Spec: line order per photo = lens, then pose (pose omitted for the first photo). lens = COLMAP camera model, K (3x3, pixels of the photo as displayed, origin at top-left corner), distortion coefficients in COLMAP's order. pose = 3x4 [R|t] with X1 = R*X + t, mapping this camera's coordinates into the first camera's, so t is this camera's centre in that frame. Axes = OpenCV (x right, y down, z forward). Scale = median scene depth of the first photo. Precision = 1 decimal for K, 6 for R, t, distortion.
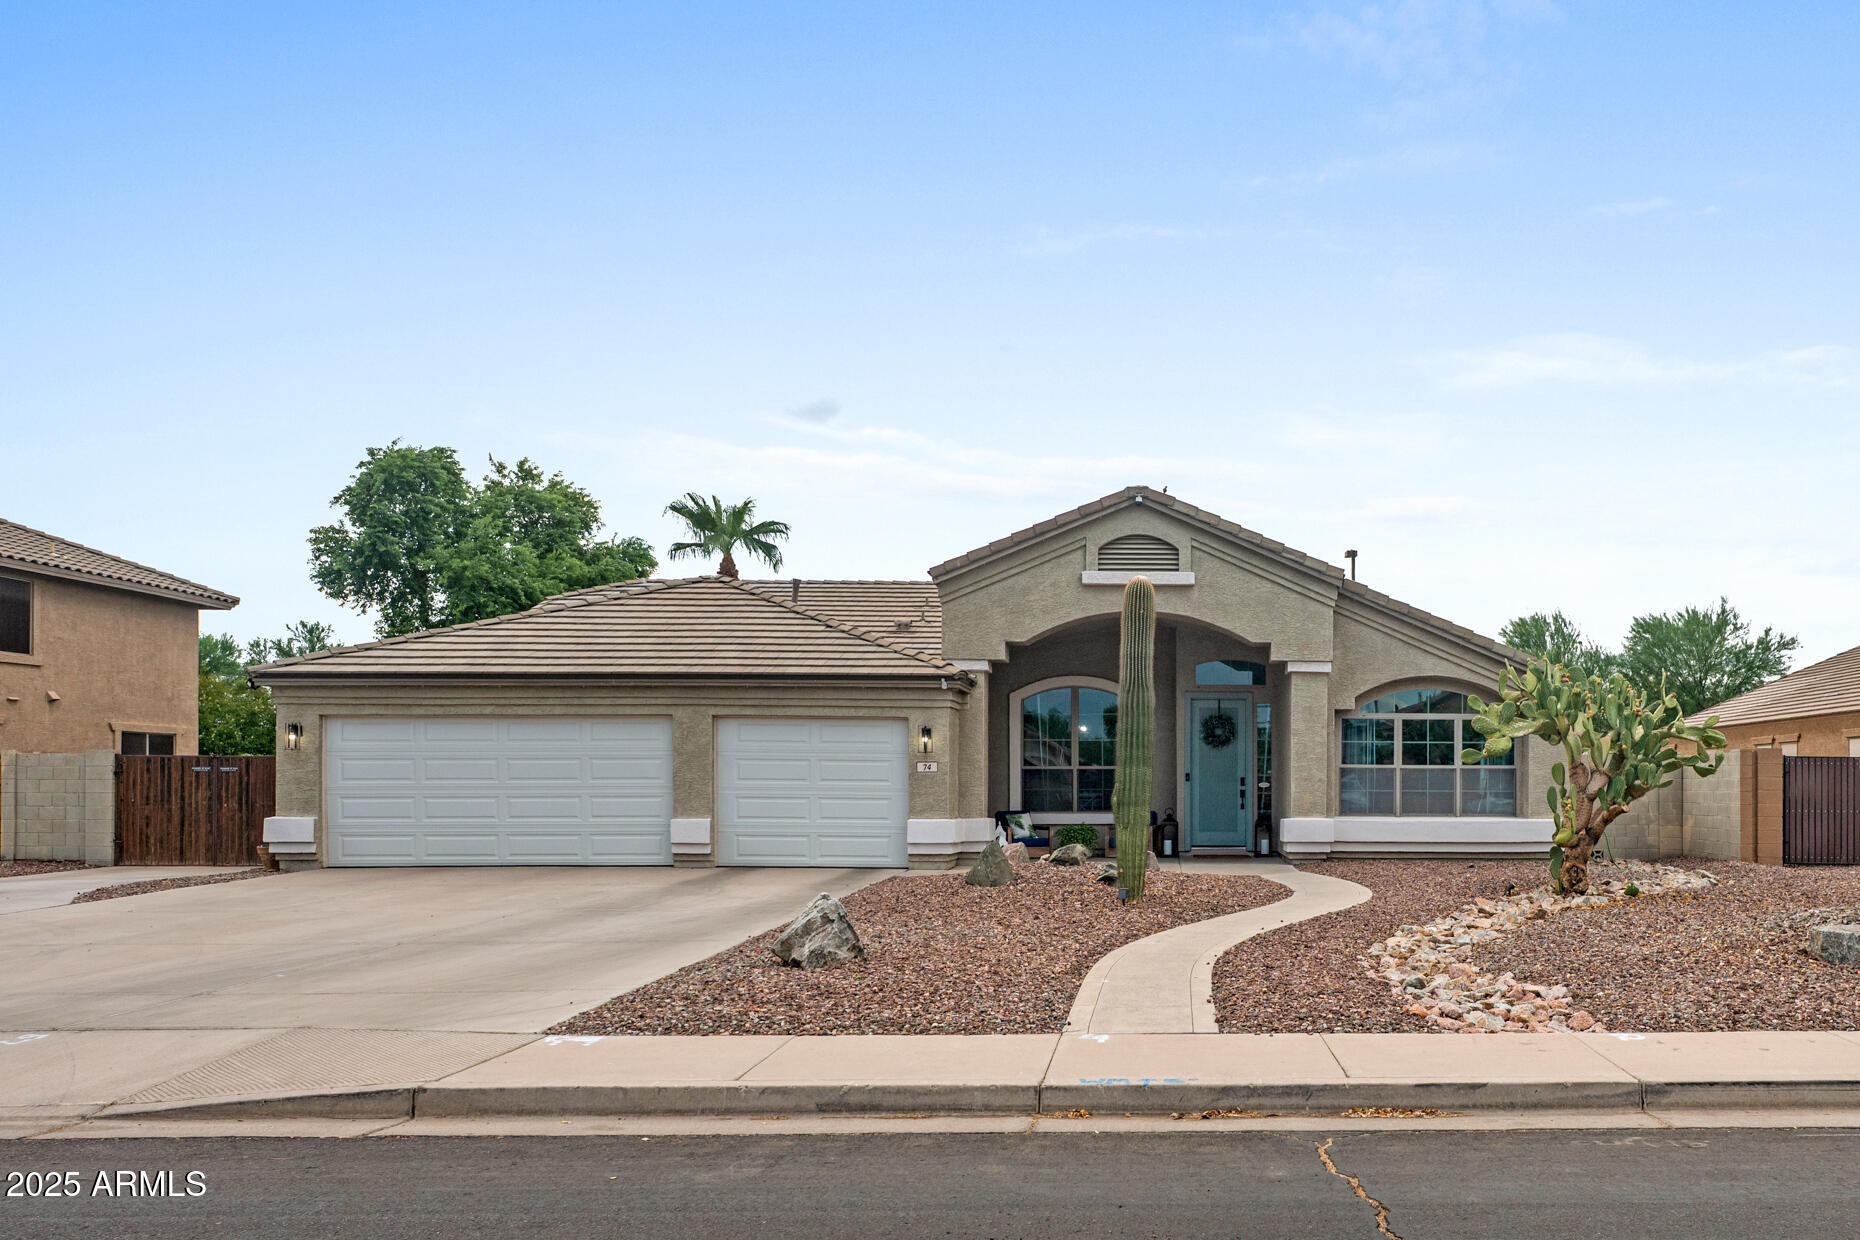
lens RADIAL K [[1183.1, 0, 981.9], [0, 1183.1, 777.5], [0, 0, 1]] dist [0.006457, -0.000924]
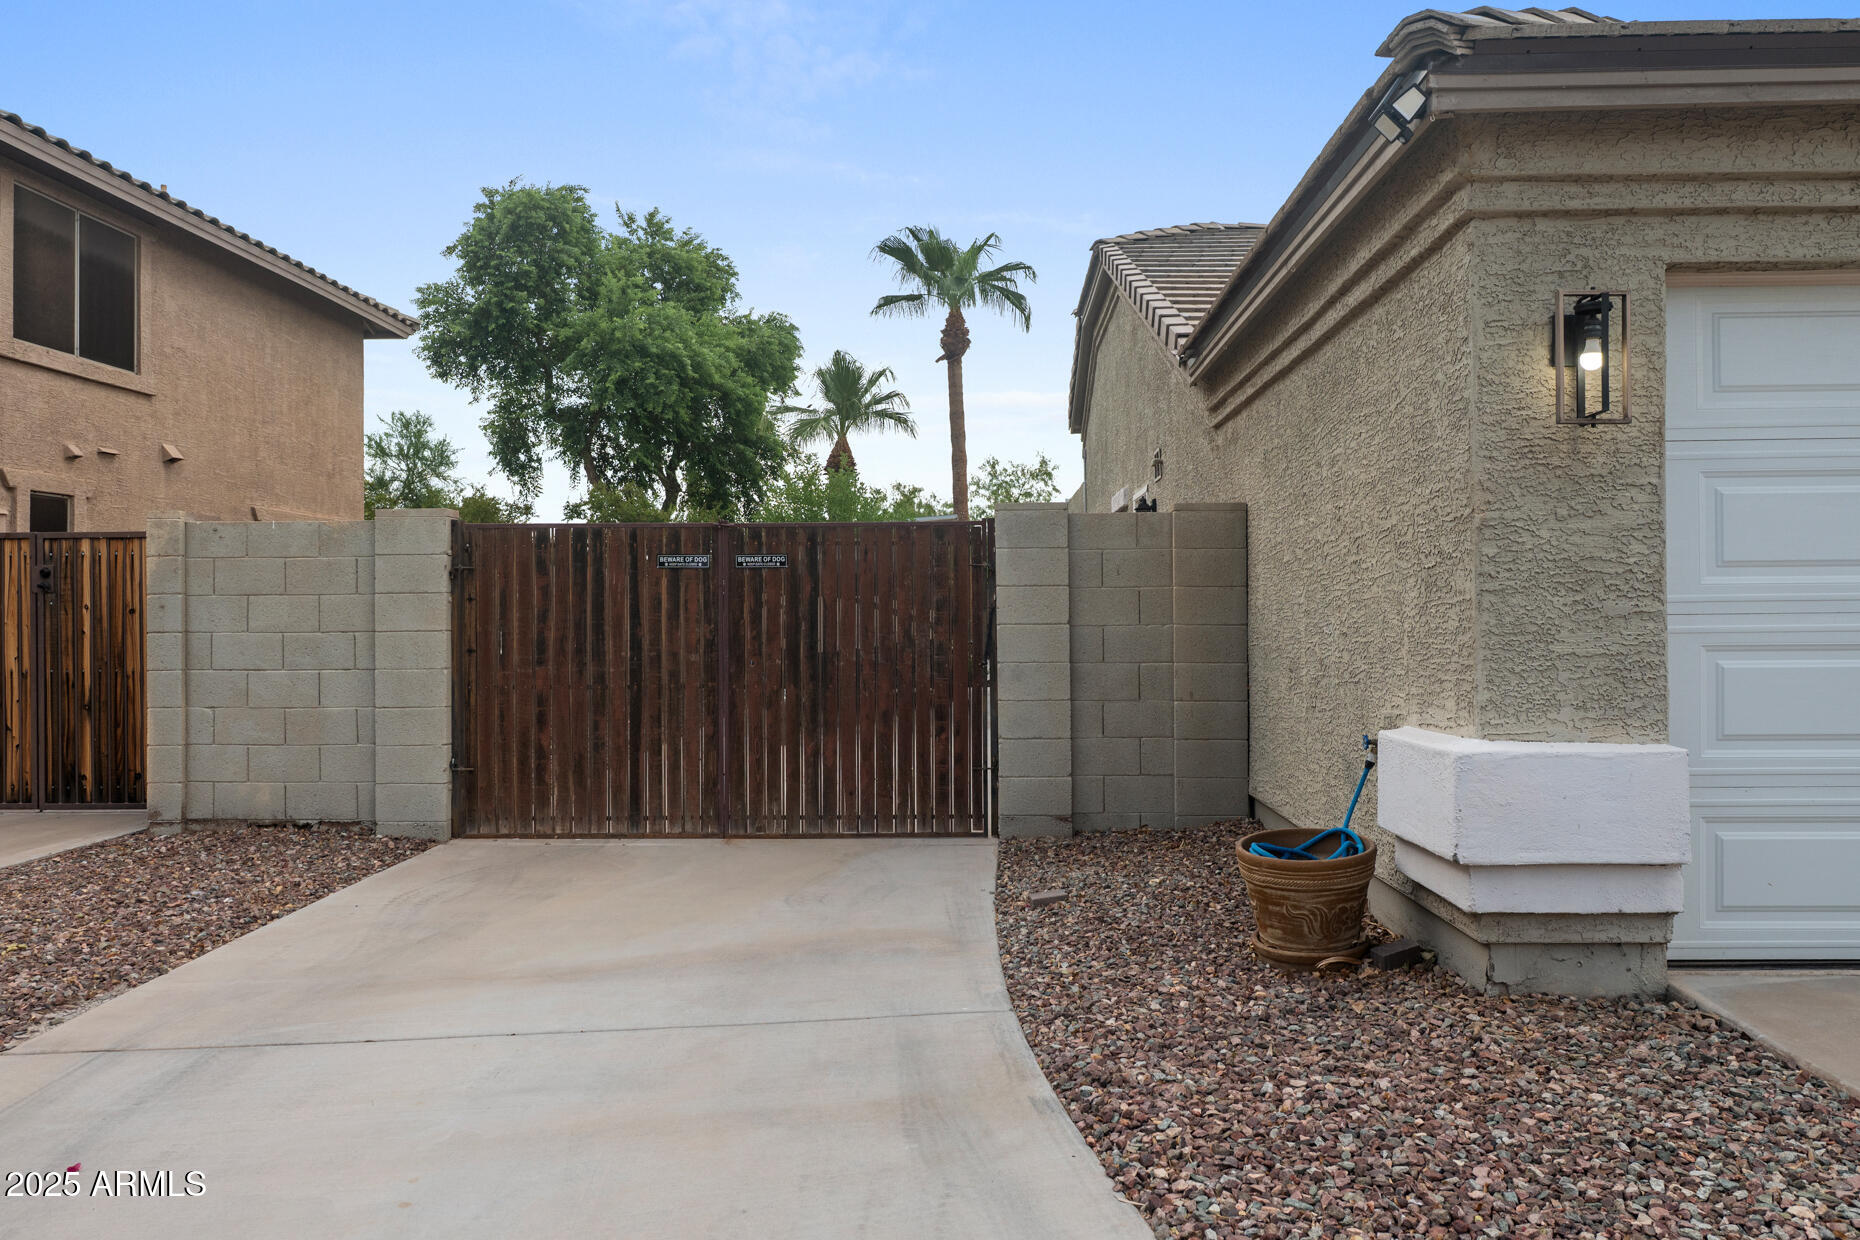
lens RADIAL K [[1128.7, 0, 844.7], [0, 1128.7, 609.6], [0, 0, 1]] dist [-0.003812, -0.000893]
pose [[0.998145, -0.007632, -0.060403, -0.631585], [0.007752, 0.999968, 0.001741, 0.007405], [0.060388, -0.002206, 0.998173, 0.714933]]
